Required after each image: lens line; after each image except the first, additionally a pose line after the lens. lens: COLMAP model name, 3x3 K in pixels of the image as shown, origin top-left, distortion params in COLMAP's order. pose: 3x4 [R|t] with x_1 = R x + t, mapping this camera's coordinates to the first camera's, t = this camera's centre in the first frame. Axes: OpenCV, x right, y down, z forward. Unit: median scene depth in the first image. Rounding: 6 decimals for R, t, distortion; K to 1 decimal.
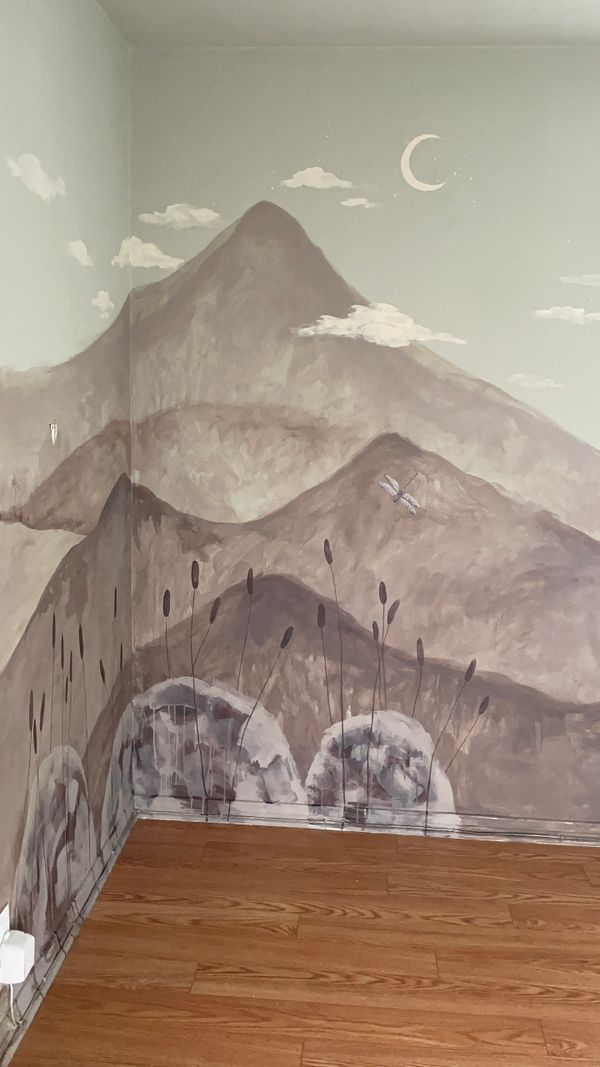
lens RADIAL K [[888.8, 0, 291.1], [0, 888.8, 515.1], [0, 0, 1]] dist [0.068112, -0.057417]
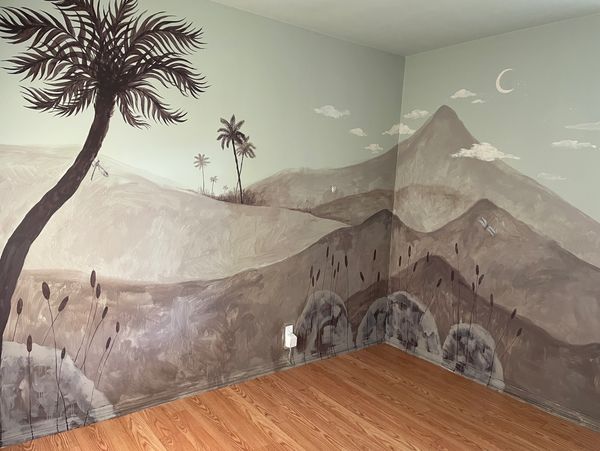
lens RADIAL K [[453.6, 0, 297.4], [0, 453.6, 223.0], [0, 0, 1]] dist [0.055731, -0.083274]
pose [[0.651051, 0.083319, -0.754447, 0.679115], [-0.142861, 0.989644, -0.013988, 0.052742], [0.745468, 0.116888, 0.656212, -0.107544]]
